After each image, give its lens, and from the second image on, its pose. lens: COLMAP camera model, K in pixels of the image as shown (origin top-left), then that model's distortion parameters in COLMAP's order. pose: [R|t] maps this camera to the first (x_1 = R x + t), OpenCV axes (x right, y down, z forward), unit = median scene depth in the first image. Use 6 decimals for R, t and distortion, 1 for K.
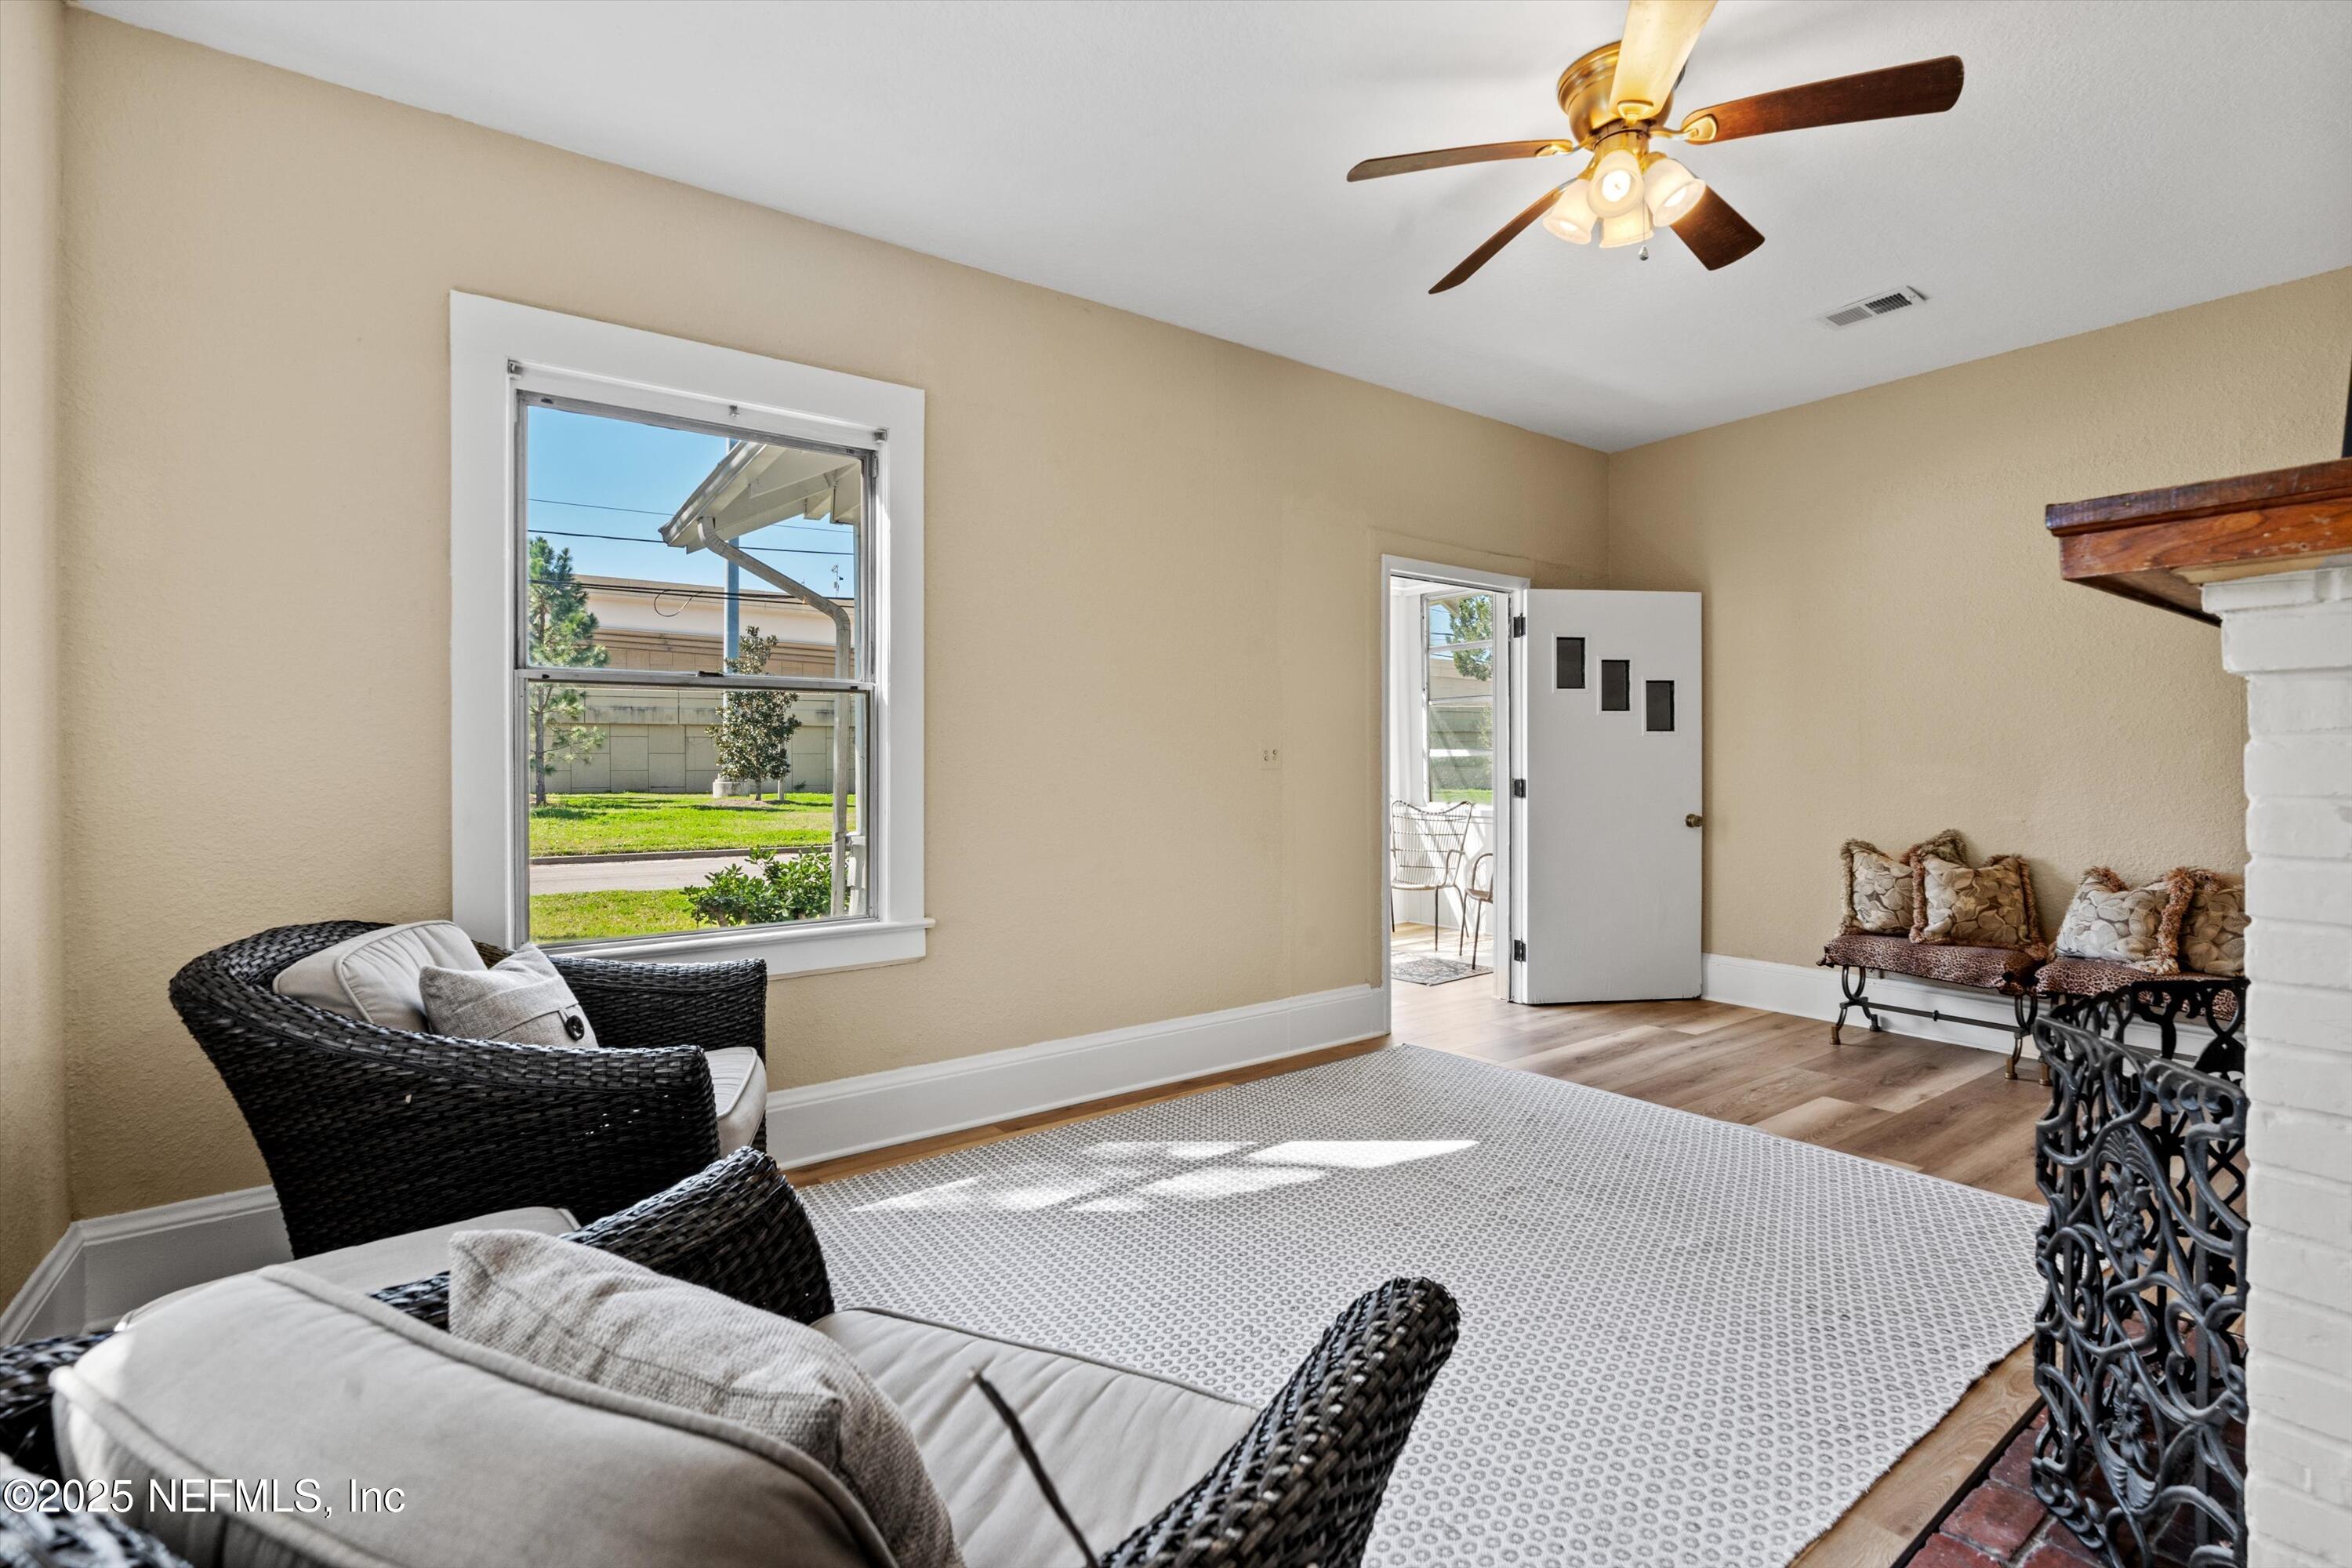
lens RADIAL K [[1066.3, 0, 1177.6], [0, 1066.3, 760.2], [0, 0, 1]] dist [-0.000930, -0.000202]
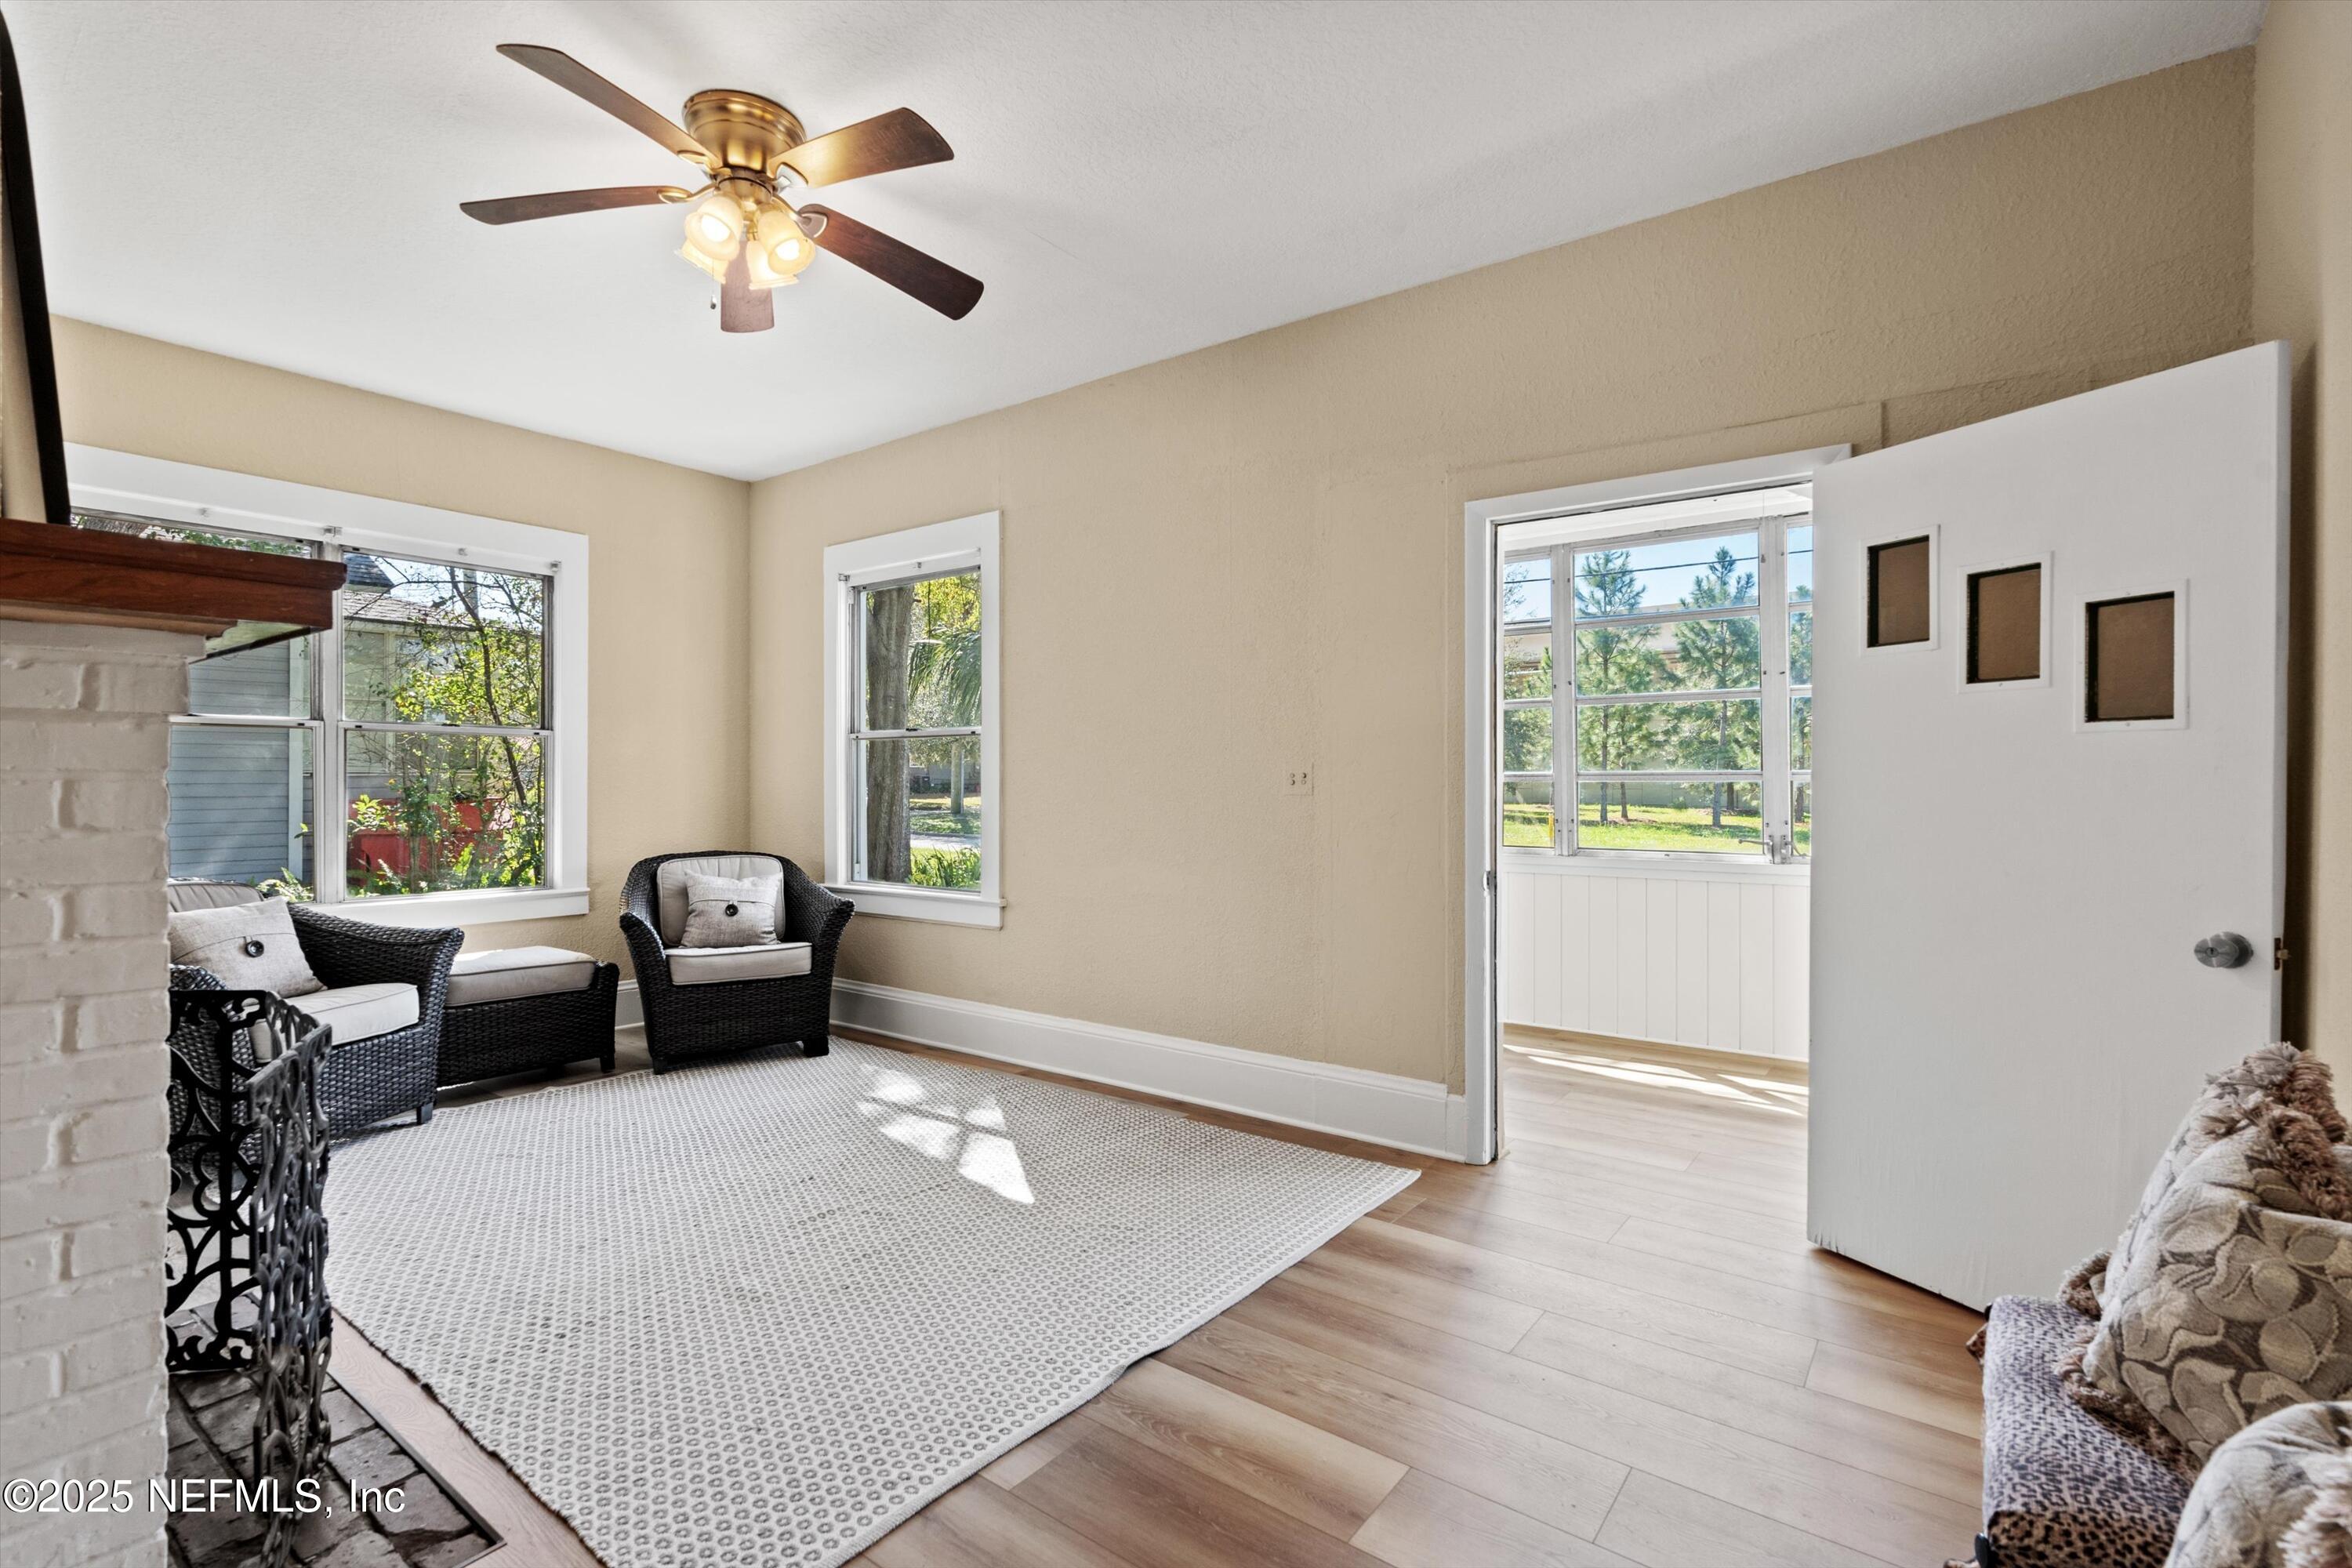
lens RADIAL K [[1078.3, 0, 1179.2], [0, 1078.3, 778.0], [0, 0, 1]] dist [0.000594, -0.000112]
pose [[0.294336, 0.001112, -0.955701, 1.029459], [-0.002920, 0.999996, 0.000264, -0.005897], [0.955697, 0.002713, 0.294338, 0.730171]]
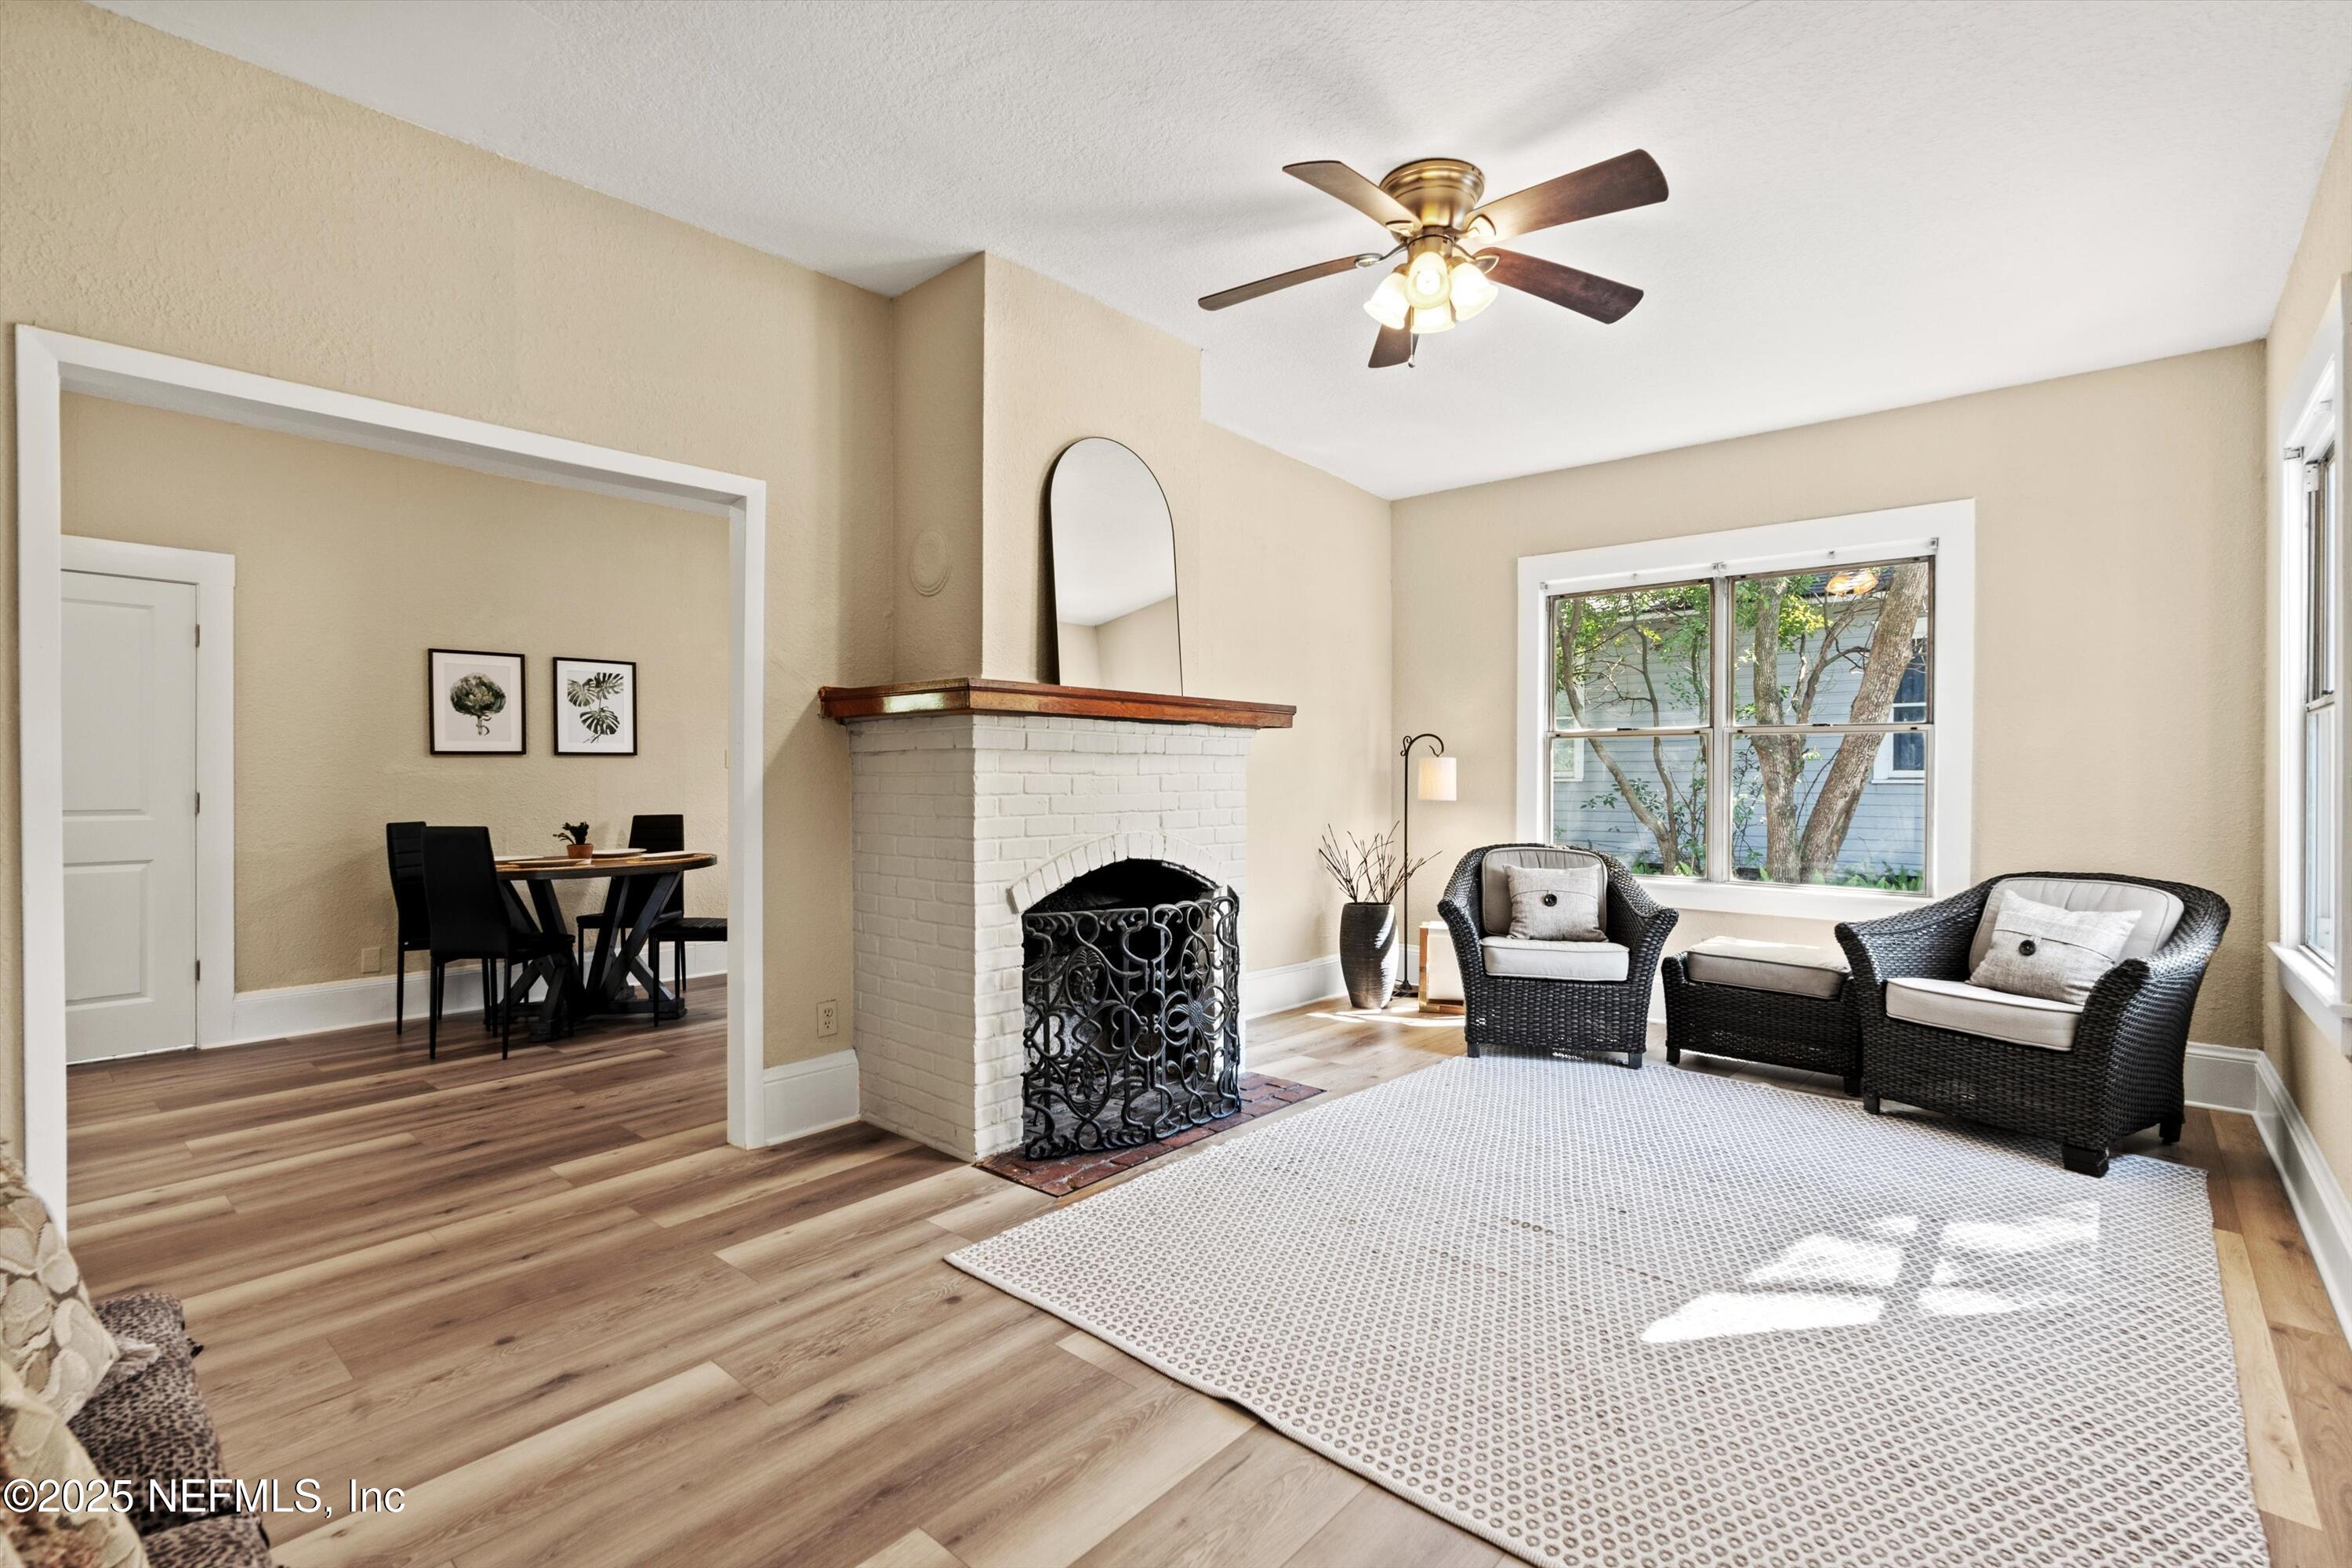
lens RADIAL K [[1078.3, 0, 1179.2], [0, 1078.3, 778.0], [0, 0, 1]] dist [0.000594, -0.000112]
pose [[-0.974223, 0.007800, -0.225452, 0.624663], [0.005078, 0.999907, 0.012653, -0.020374], [0.225530, 0.011182, -0.974172, 1.401568]]
